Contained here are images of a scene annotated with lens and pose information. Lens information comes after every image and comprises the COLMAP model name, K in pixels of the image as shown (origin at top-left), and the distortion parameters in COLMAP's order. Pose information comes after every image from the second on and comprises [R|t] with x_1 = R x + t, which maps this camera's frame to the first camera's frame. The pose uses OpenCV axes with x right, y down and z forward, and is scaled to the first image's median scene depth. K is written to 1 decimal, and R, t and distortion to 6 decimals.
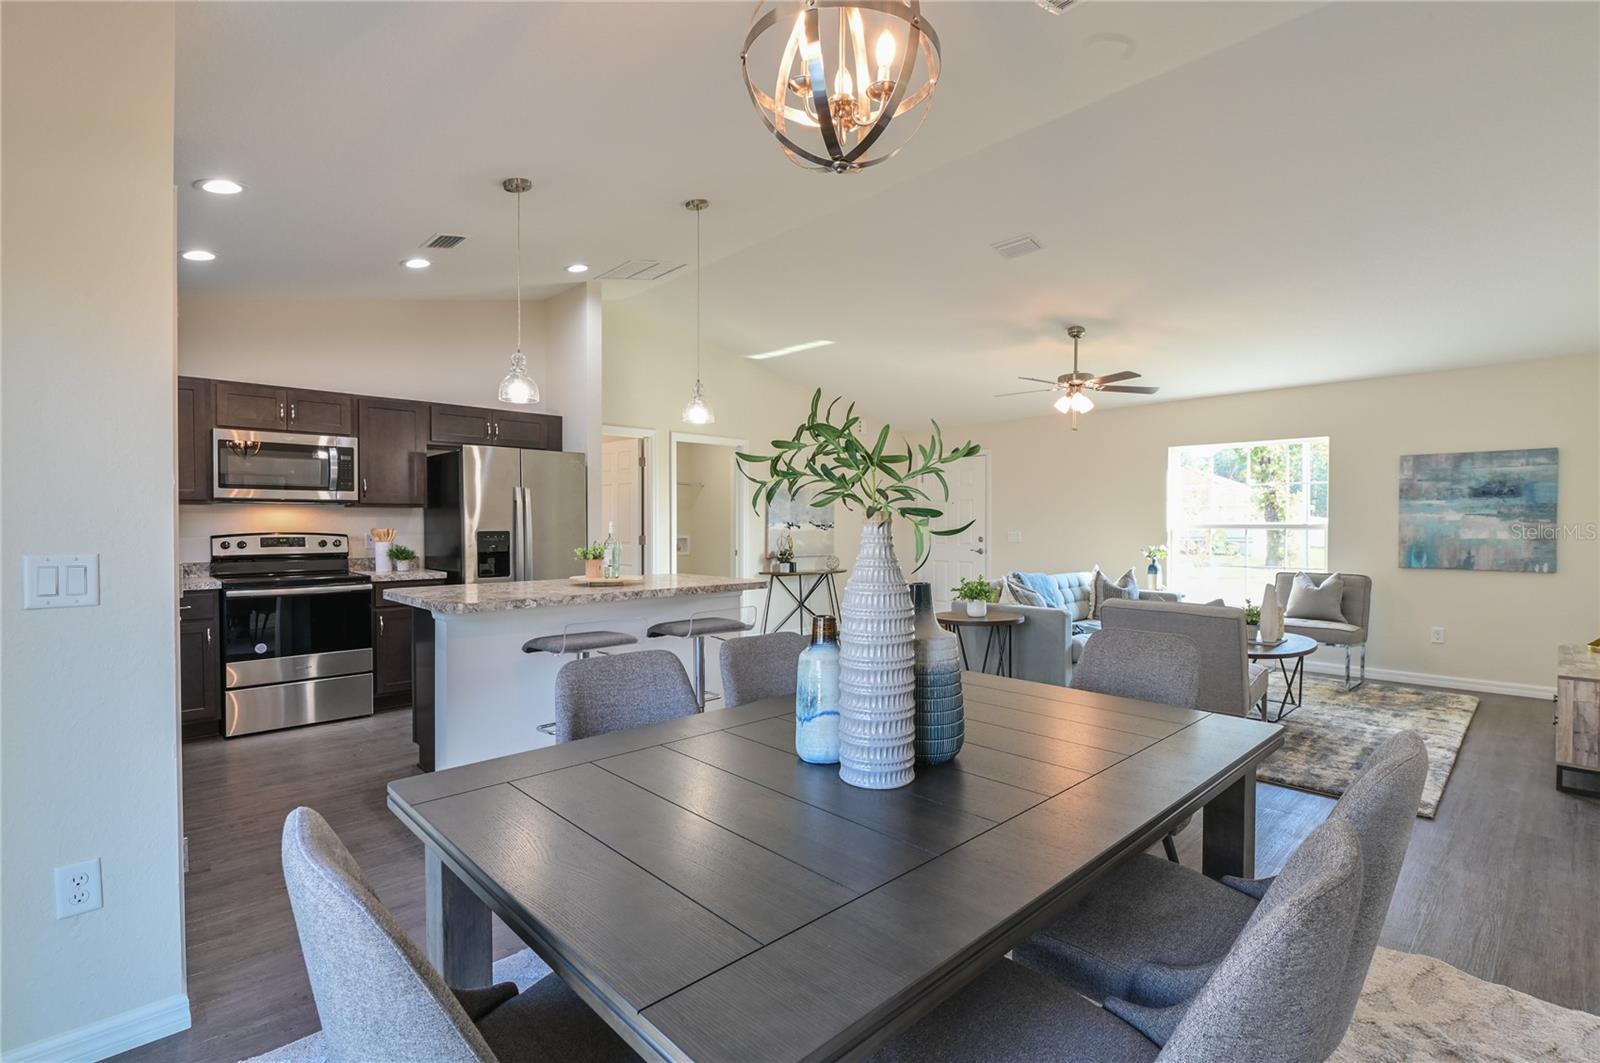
lens RADIAL K [[738.1, 0, 803.4], [0, 738.1, 534.1], [0, 0, 1]] dist [0.001172, -0.002916]
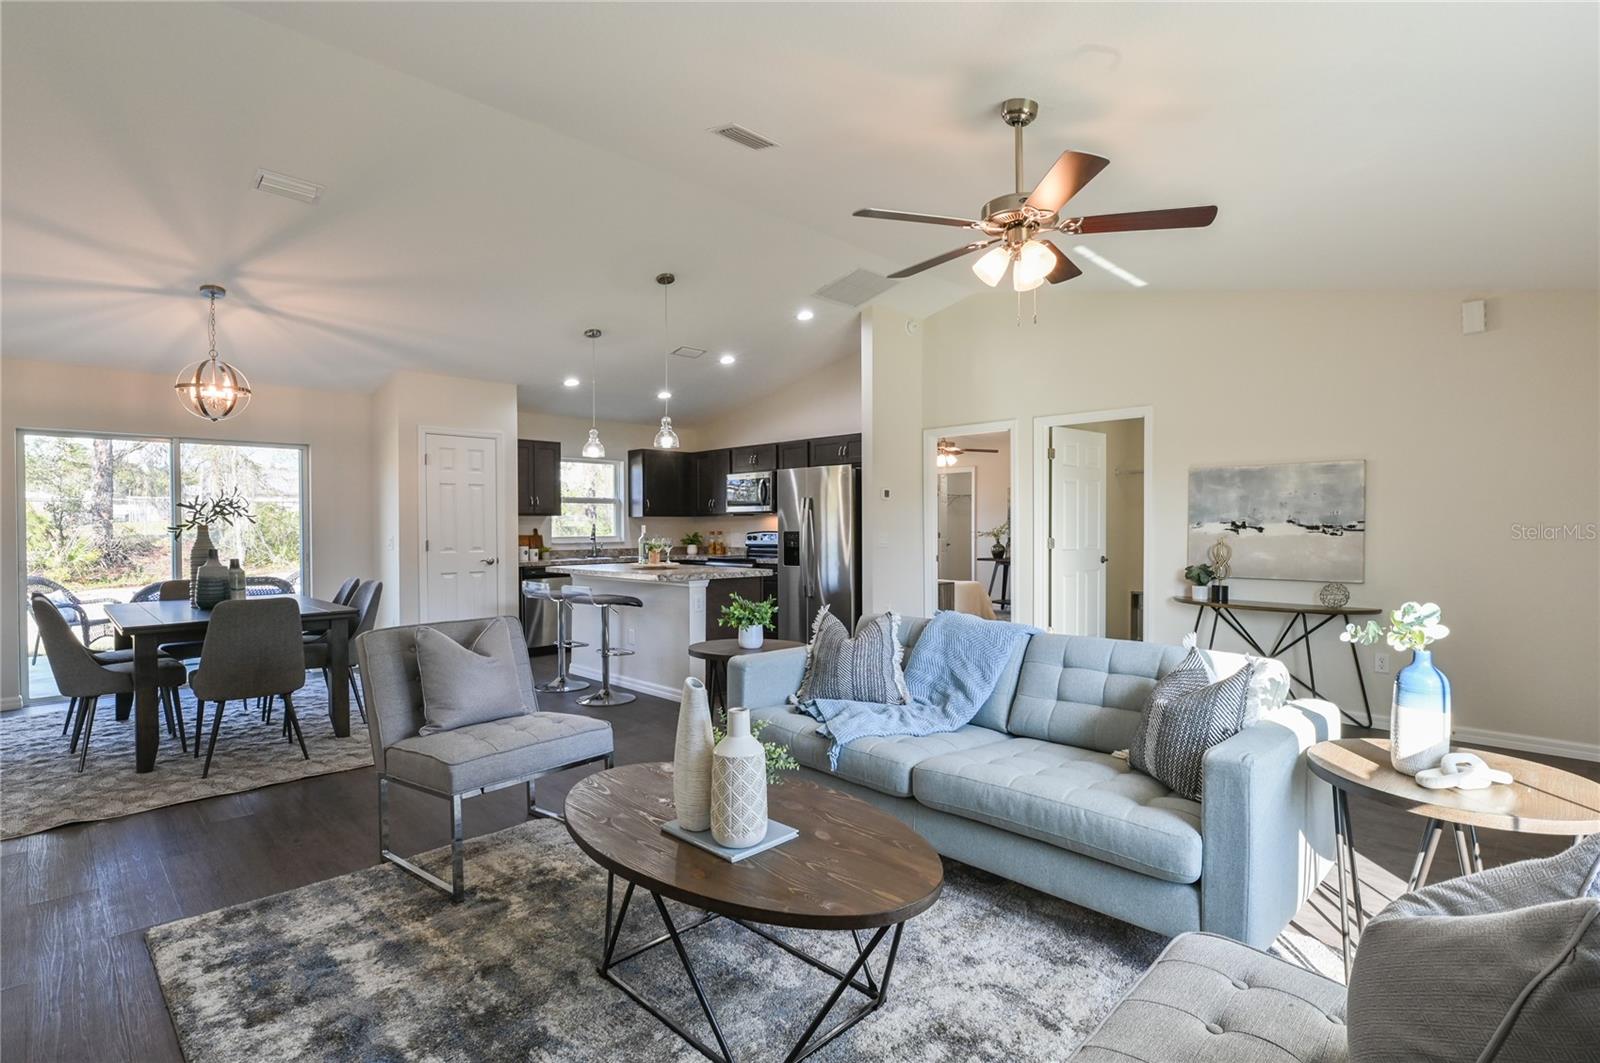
lens RADIAL K [[749.7, 0, 807.7], [0, 749.7, 521.7], [0, 0, 1]] dist [-0.002983, -0.001277]
pose [[0.037150, -0.004680, -0.999299, 0.884178], [-0.008347, 0.999953, -0.004994, -0.014323], [0.999275, 0.008526, 0.037109, 0.906642]]
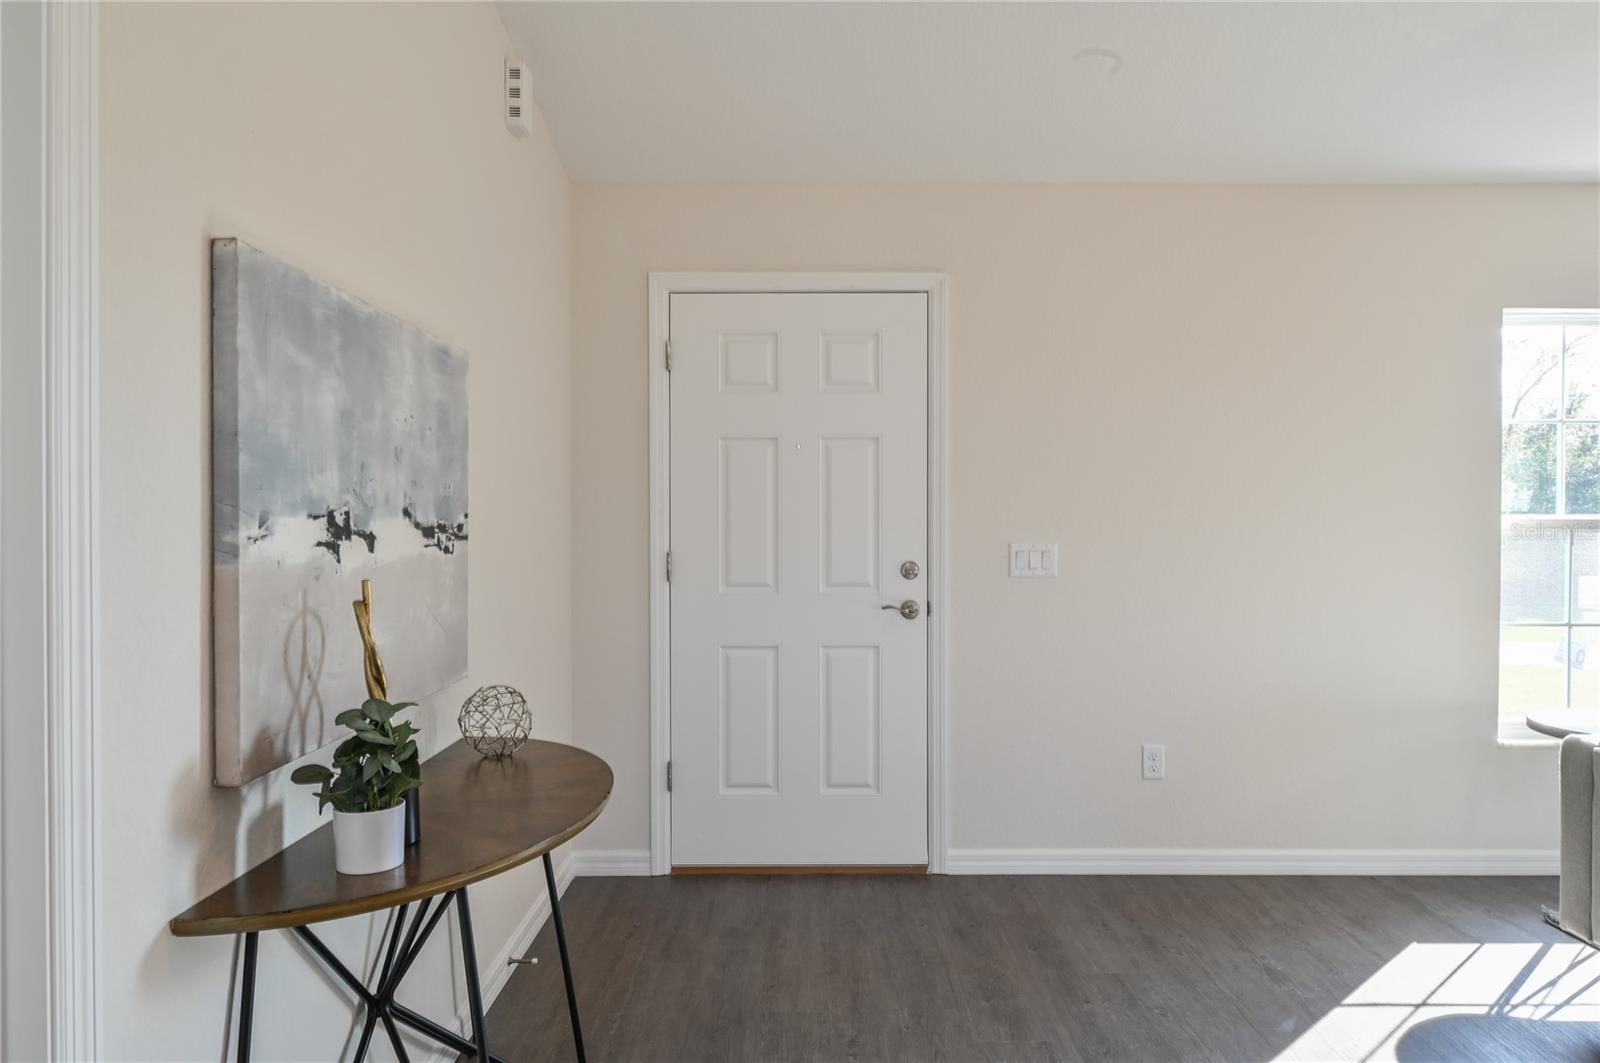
lens RADIAL K [[1067.0, 0, 802.2], [0, 1067.0, 531.9], [0, 0, 1]] dist [0.001711, -0.006921]
pose [[0.692771, -0.010476, 0.721082, -0.163823], [0.009666, 0.999940, 0.005240, -0.017551], [-0.721093, 0.003340, 0.692830, 1.148013]]
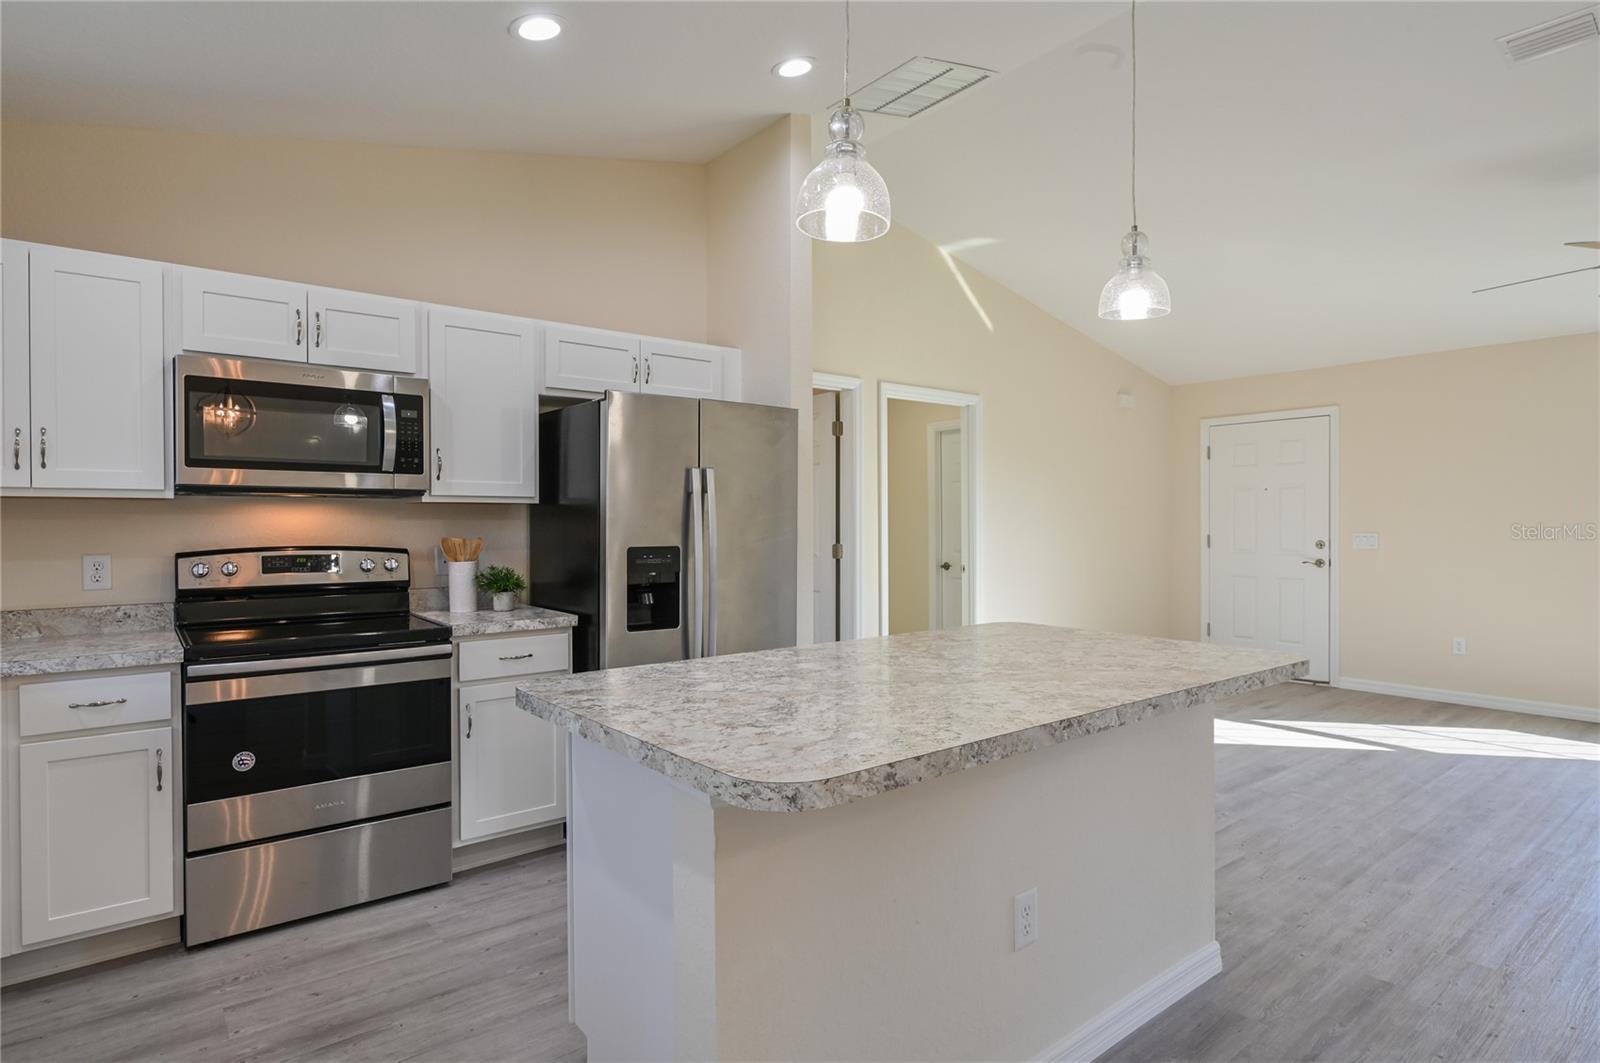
lens RADIAL K [[824.0, 0, 803.3], [0, 824.0, 535.9], [0, 0, 1]] dist [-0.000162, -0.003002]
pose [[0.995509, -0.003430, -0.094603, -0.230553], [0.004150, 0.999964, 0.007421, -0.012989], [0.094575, -0.007781, 0.995487, 0.361938]]
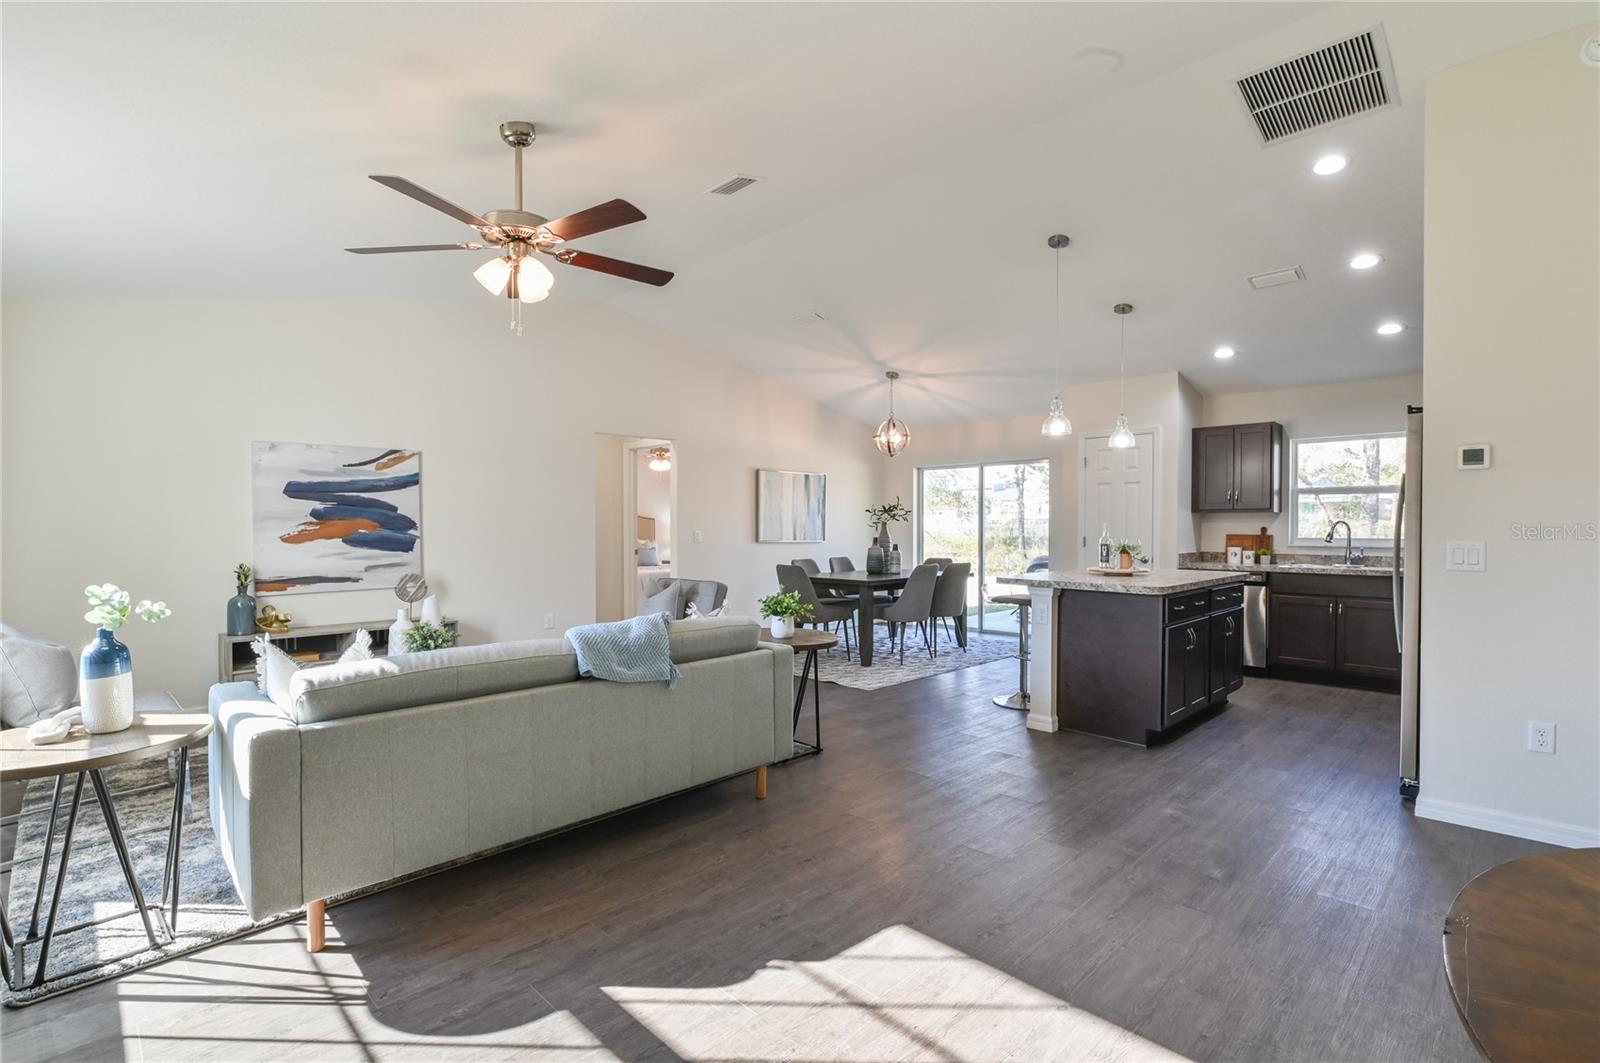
lens RADIAL K [[749.7, 0, 795.6], [0, 749.7, 537.3], [0, 0, 1]] dist [-0.002983, -0.001277]
pose [[-0.999915, -0.001981, -0.012919, 0.203486], [-0.002361, 0.999563, 0.029471, -0.020899], [0.012855, 0.029499, -0.999482, 1.611390]]
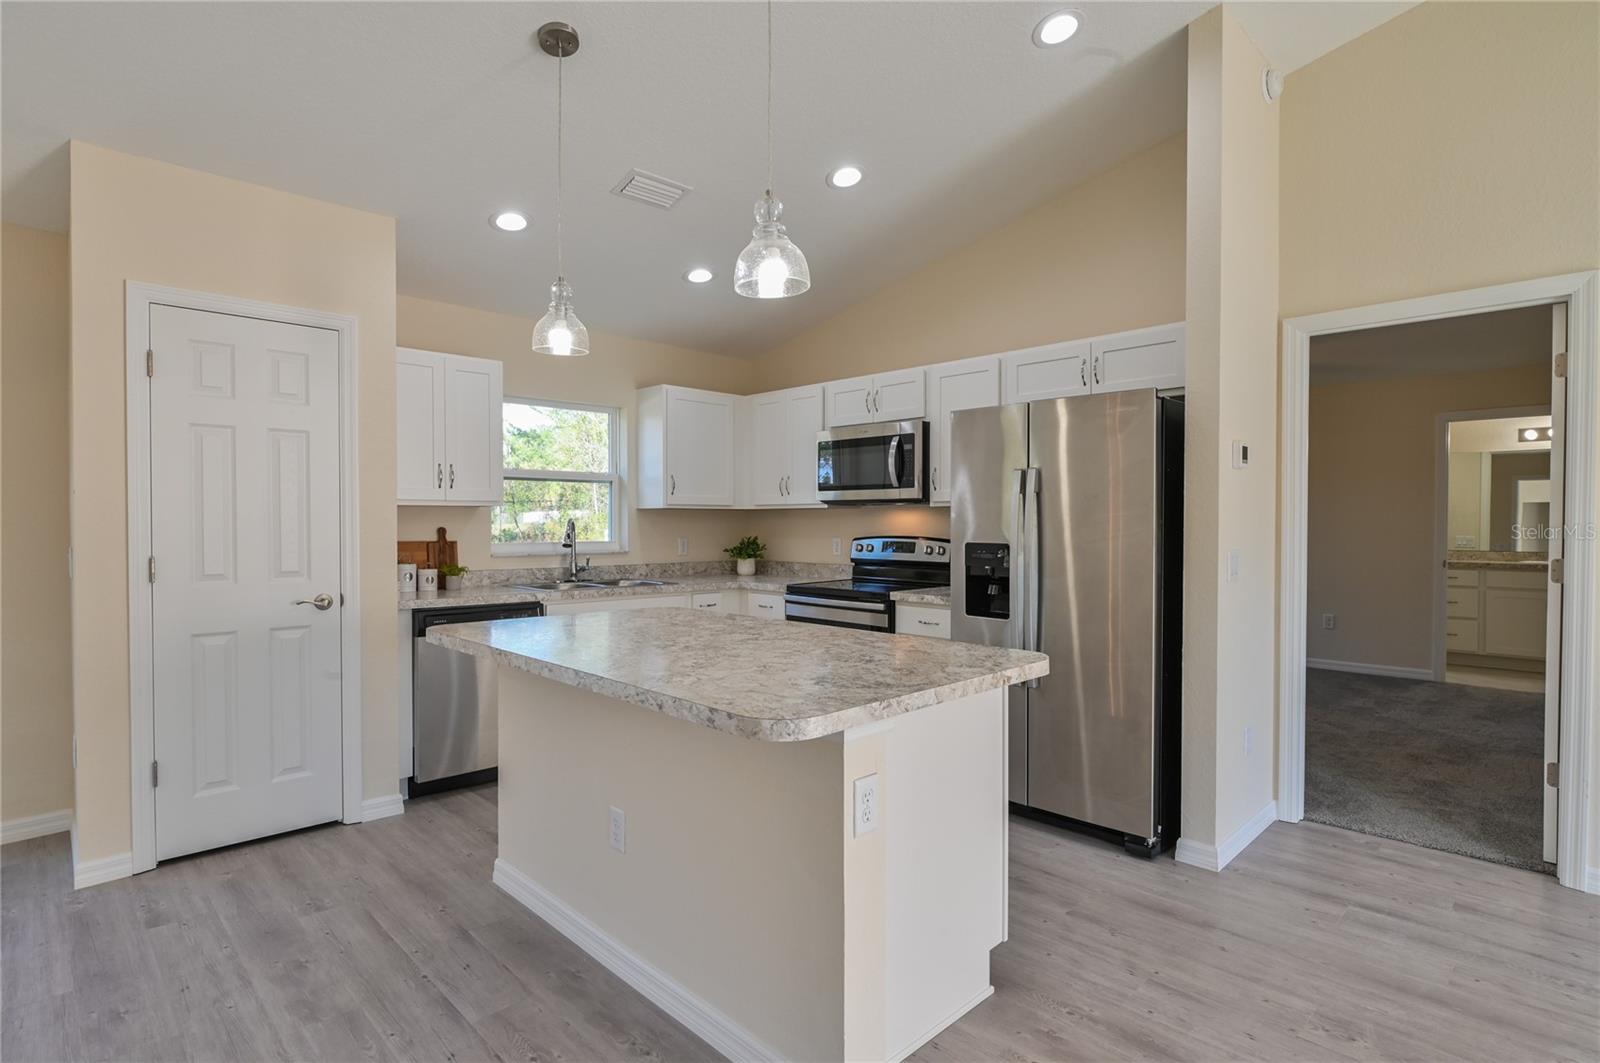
lens RADIAL K [[810.5, 0, 822.6], [0, 810.5, 516.5], [0, 0, 1]] dist [-0.002369, -0.000415]
pose [[0.015975, -0.004743, -0.999861, 0.243134], [-0.016772, 0.999847, -0.005011, -0.017415], [0.999732, 0.016850, 0.015893, 0.791497]]
